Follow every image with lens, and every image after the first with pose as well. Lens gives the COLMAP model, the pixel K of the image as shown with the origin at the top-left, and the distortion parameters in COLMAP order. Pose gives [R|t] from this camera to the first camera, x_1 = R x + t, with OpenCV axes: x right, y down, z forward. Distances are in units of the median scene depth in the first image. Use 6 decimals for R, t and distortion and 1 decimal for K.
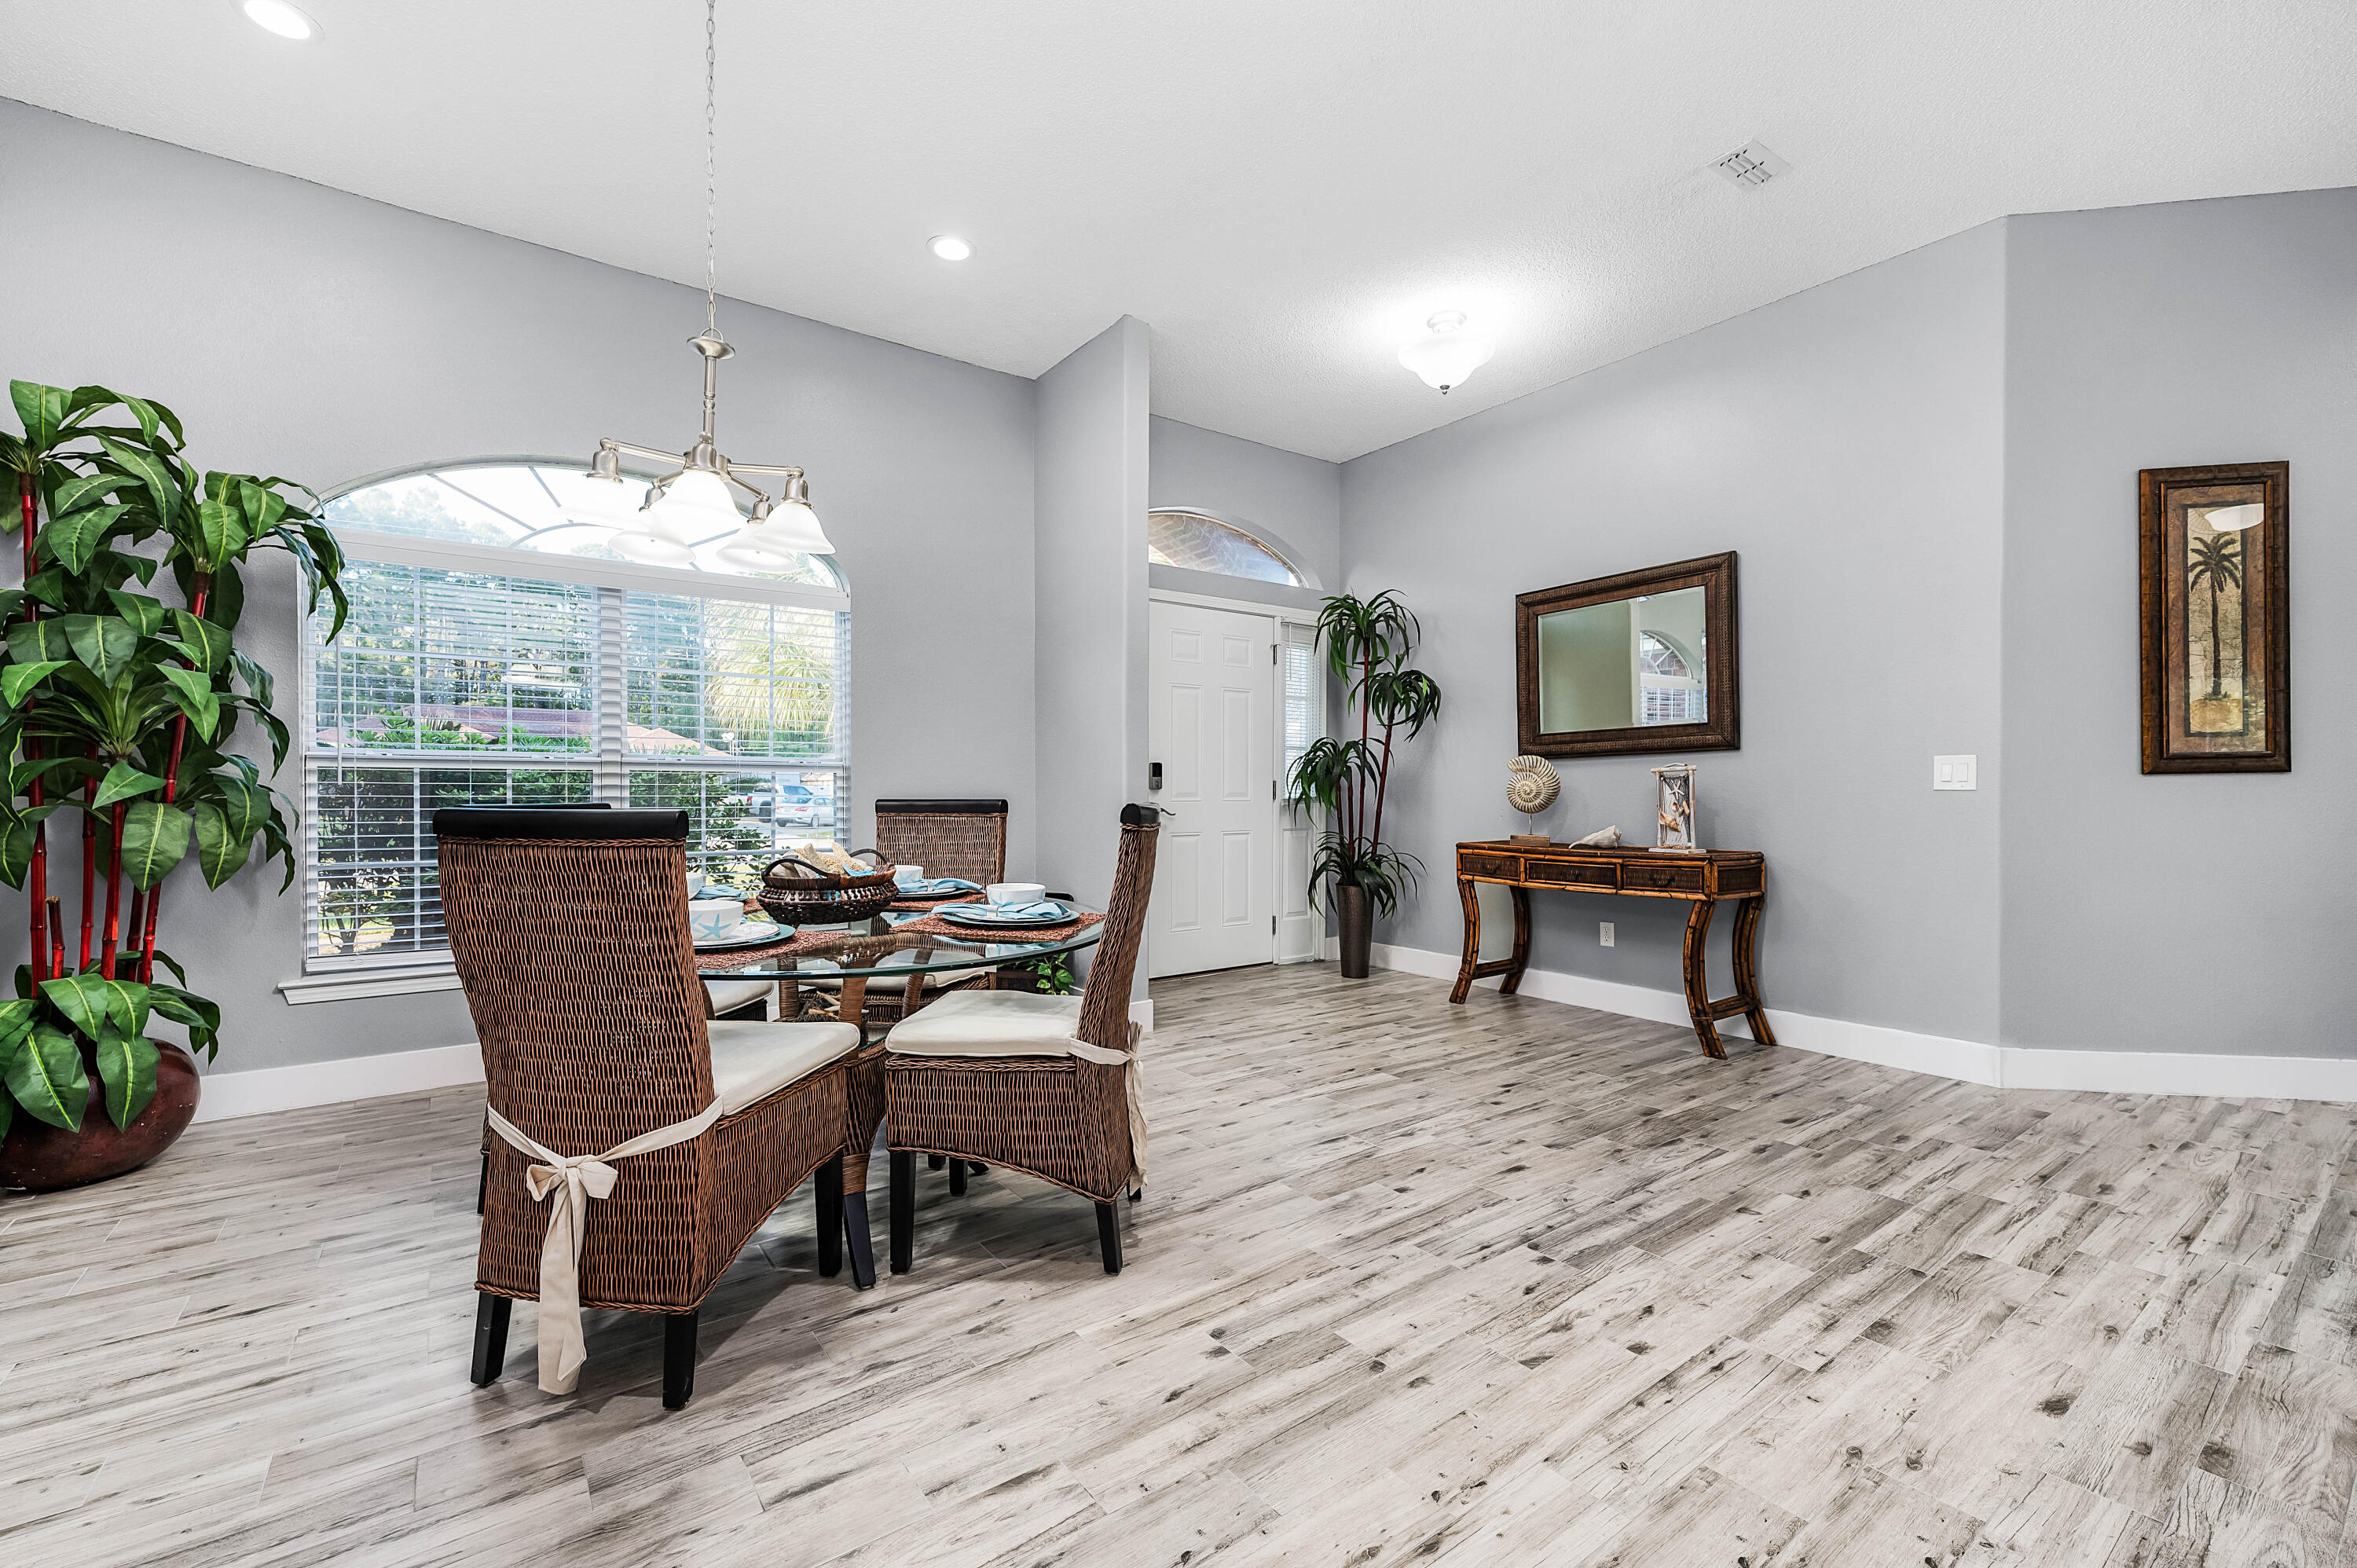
lens RADIAL K [[957.7, 0, 1186.8], [0, 957.7, 780.0], [0, 0, 1]] dist [-0.000395, -0.000248]
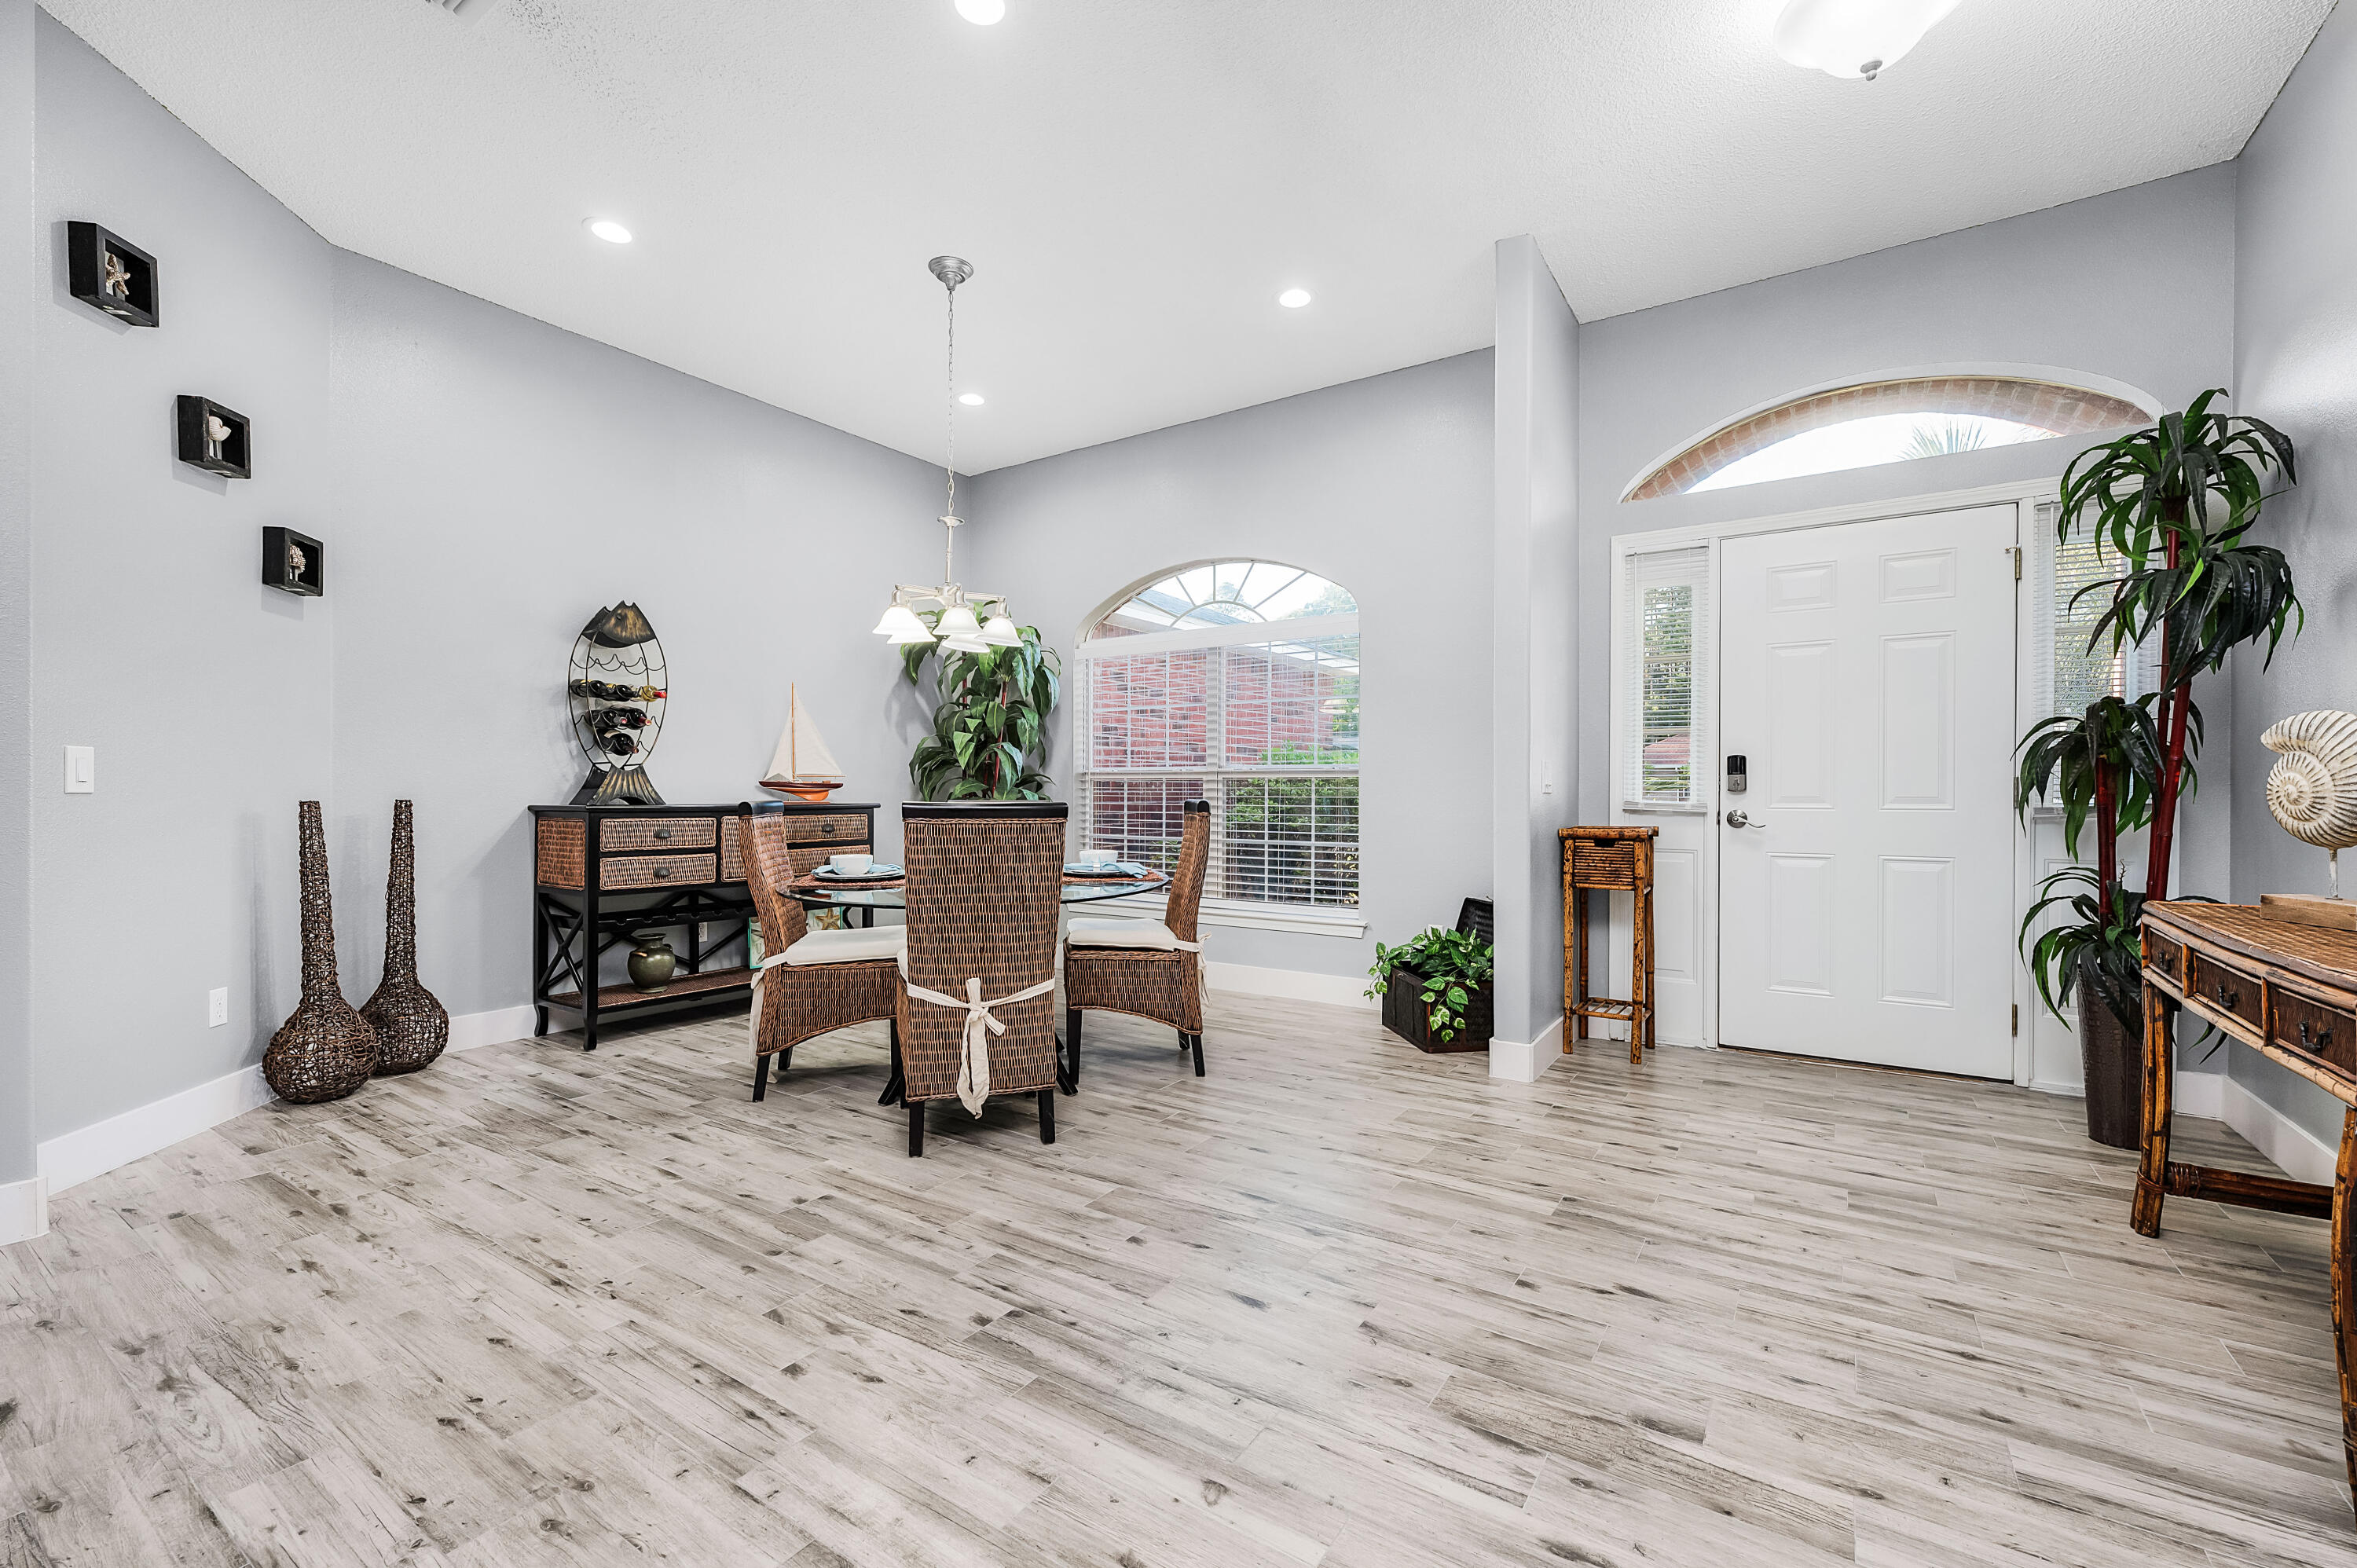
lens RADIAL K [[957.7, 0, 1184.5], [0, 957.7, 807.0], [0, 0, 1]] dist [-0.000395, -0.000248]
pose [[0.362834, 0.013612, -0.931754, 1.094113], [0.009417, 0.999789, 0.018273, 0.010529], [0.931806, -0.015404, 0.362630, 0.746571]]
